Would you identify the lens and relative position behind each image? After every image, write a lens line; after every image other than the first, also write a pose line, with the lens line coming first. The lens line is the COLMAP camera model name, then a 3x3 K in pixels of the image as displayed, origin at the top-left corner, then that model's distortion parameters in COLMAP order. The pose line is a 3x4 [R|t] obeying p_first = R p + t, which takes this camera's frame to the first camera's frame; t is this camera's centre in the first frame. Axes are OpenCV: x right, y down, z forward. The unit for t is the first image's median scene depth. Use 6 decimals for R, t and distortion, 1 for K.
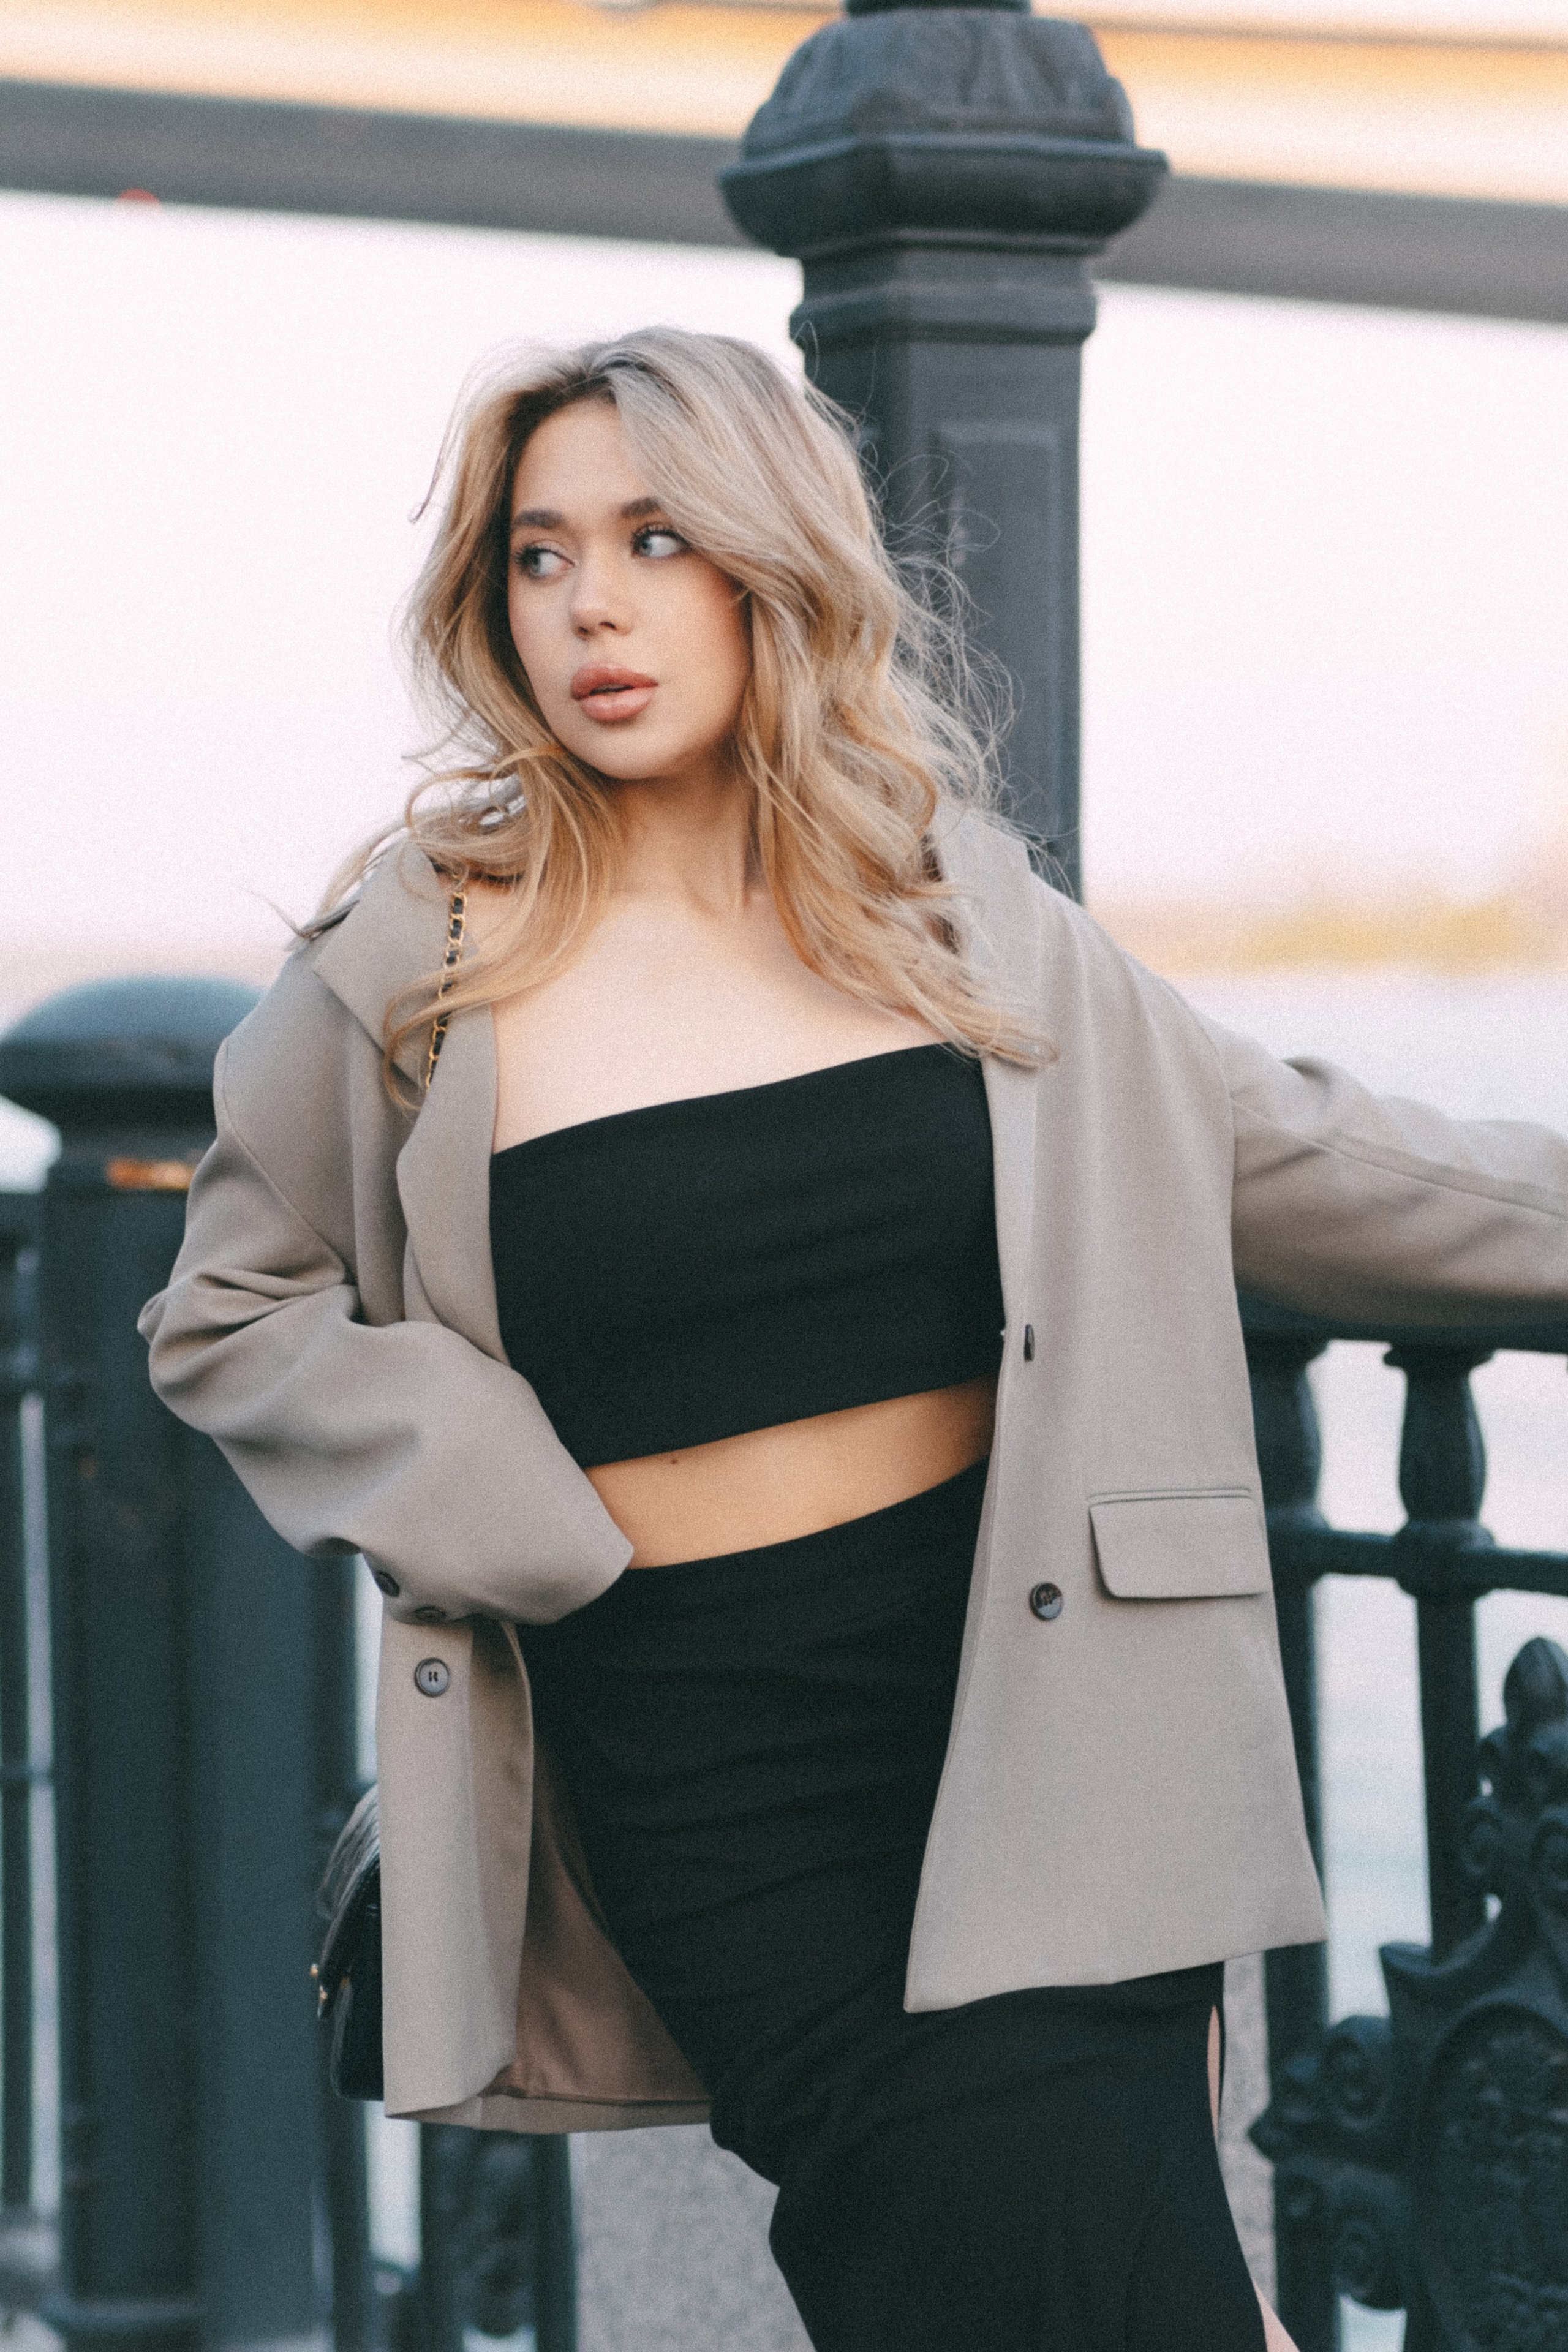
lens RADIAL K [[5617.6, 0, 784.5], [0, 5617.6, 1251.1], [0, 0, 1]] dist [0.582873, 0.438191]
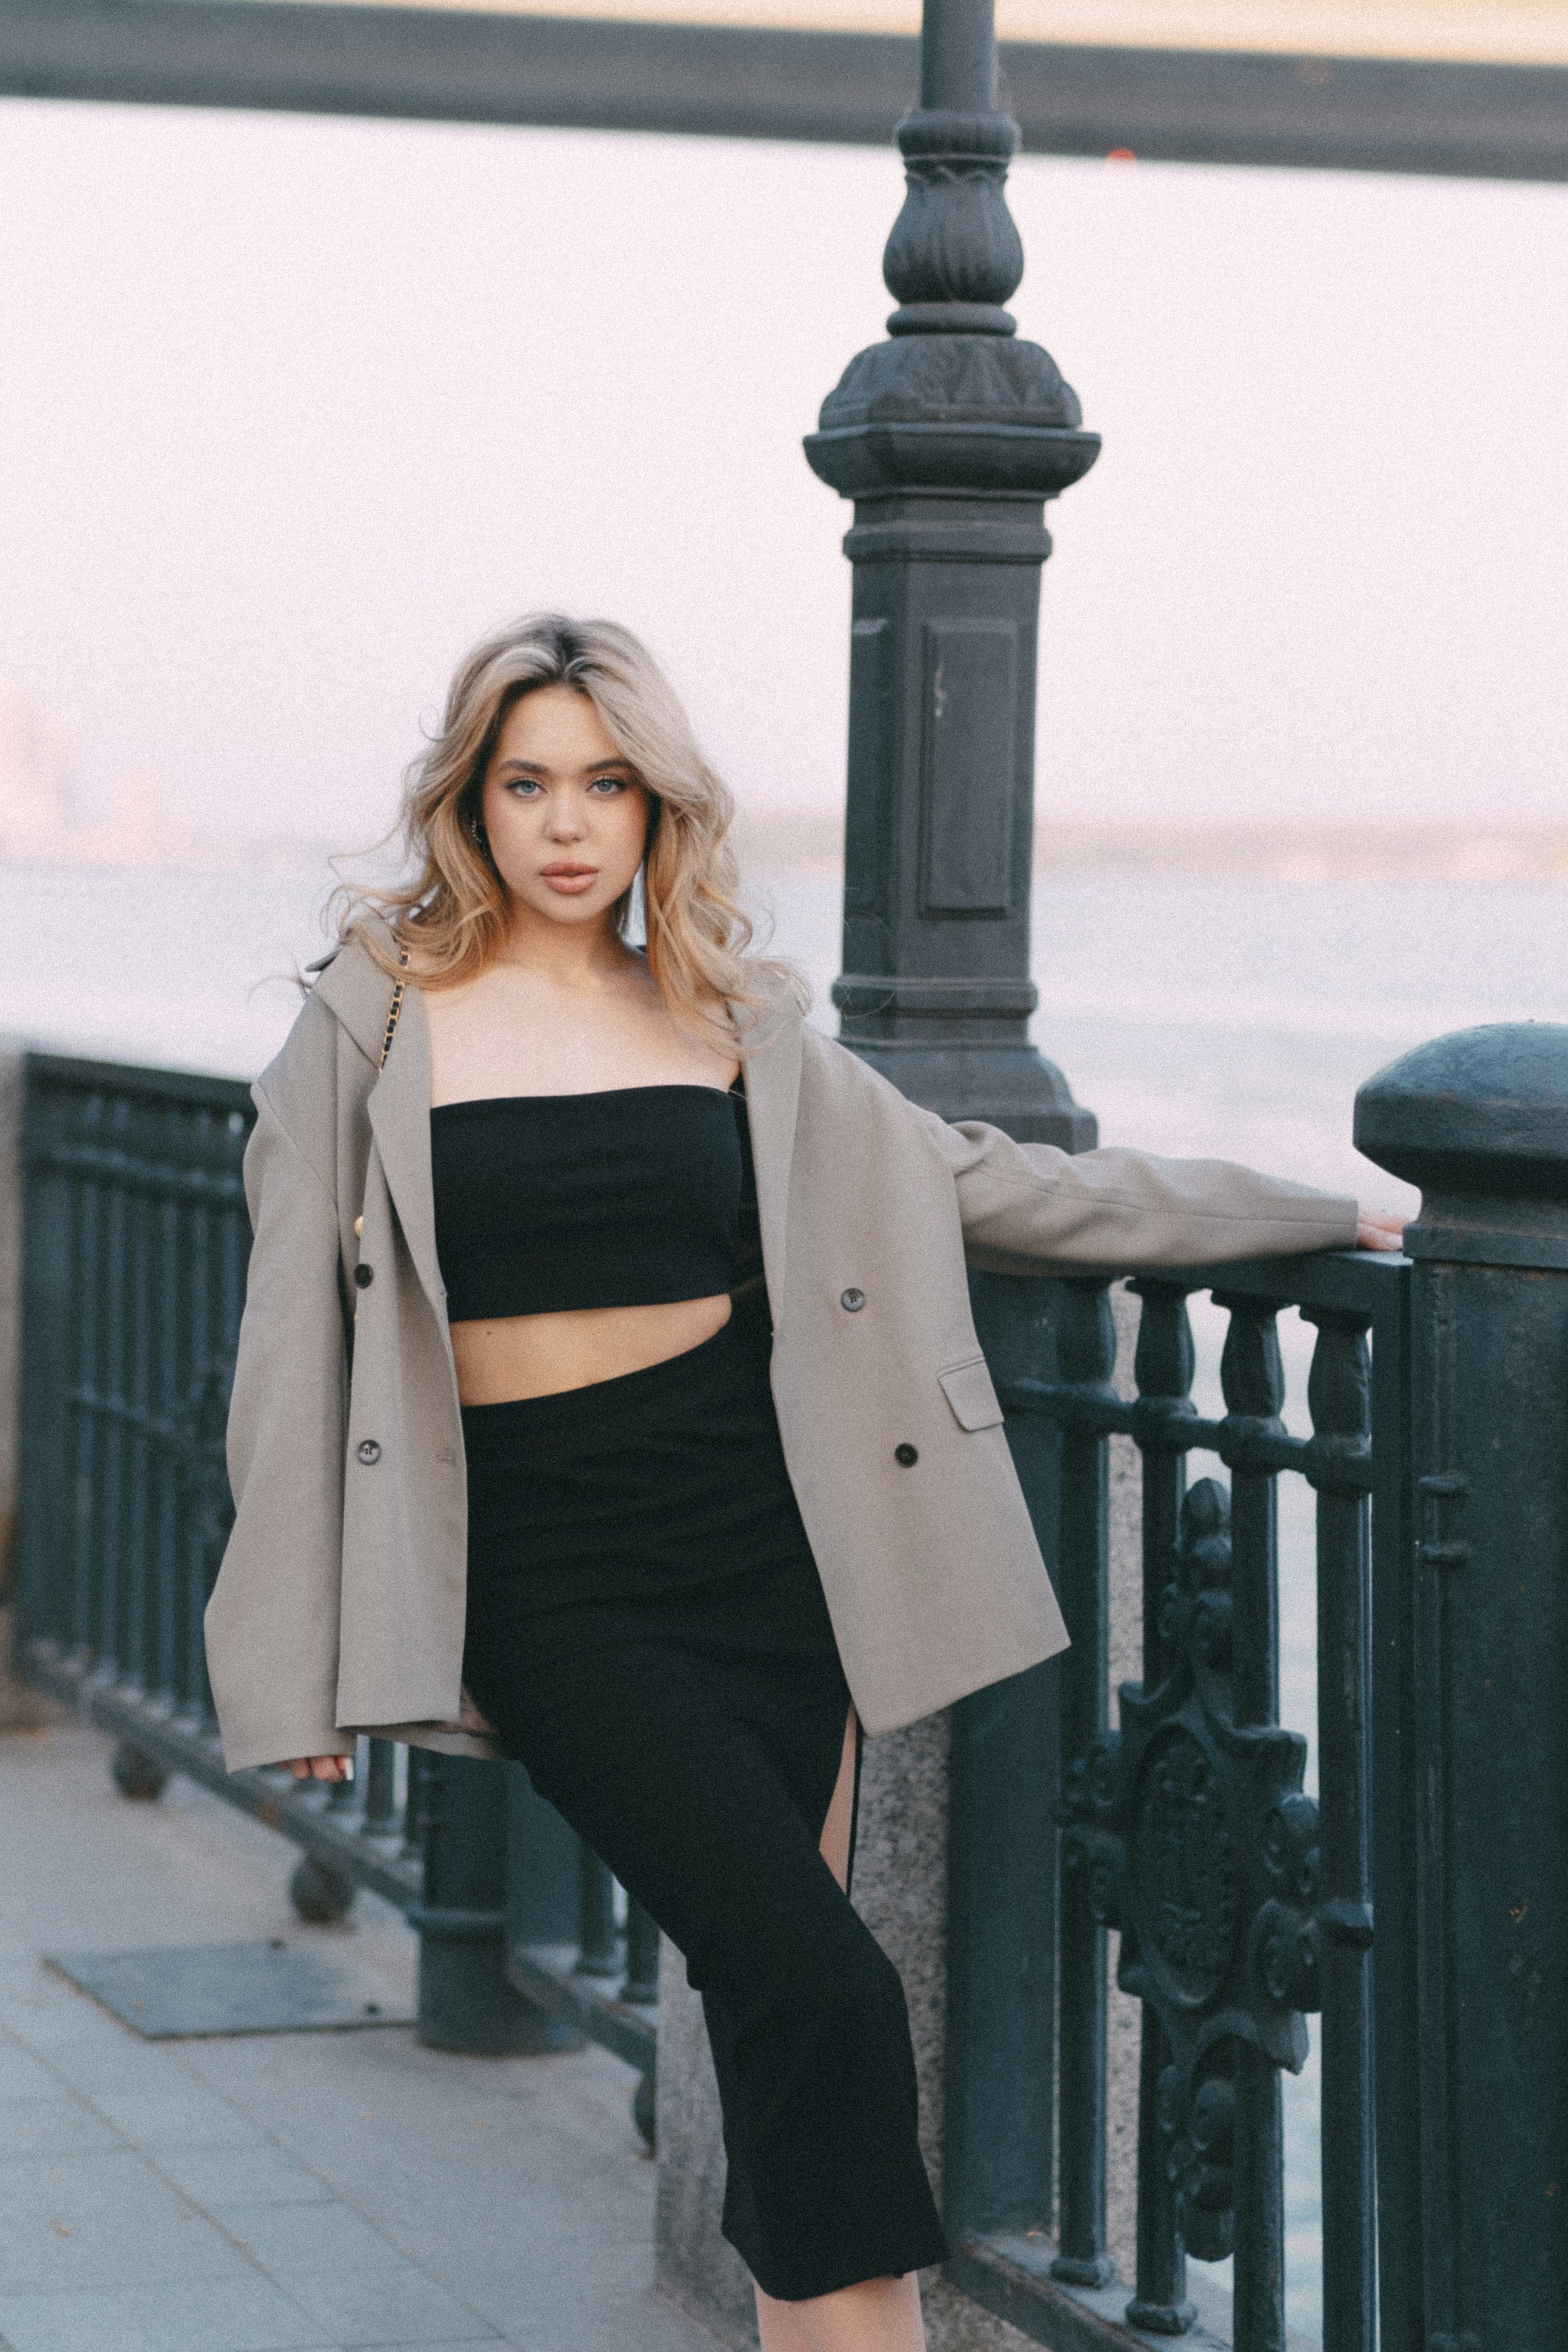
lens RADIAL K [[5617.6, 0, 784.5], [0, 5617.6, 1251.1], [0, 0, 1]] dist [0.582873, 0.438191]
pose [[0.979884, 0.054622, -0.191949, 0.275845], [-0.050386, 0.998368, 0.026883, -0.022693], [0.193104, -0.016671, 0.981037, -0.414147]]
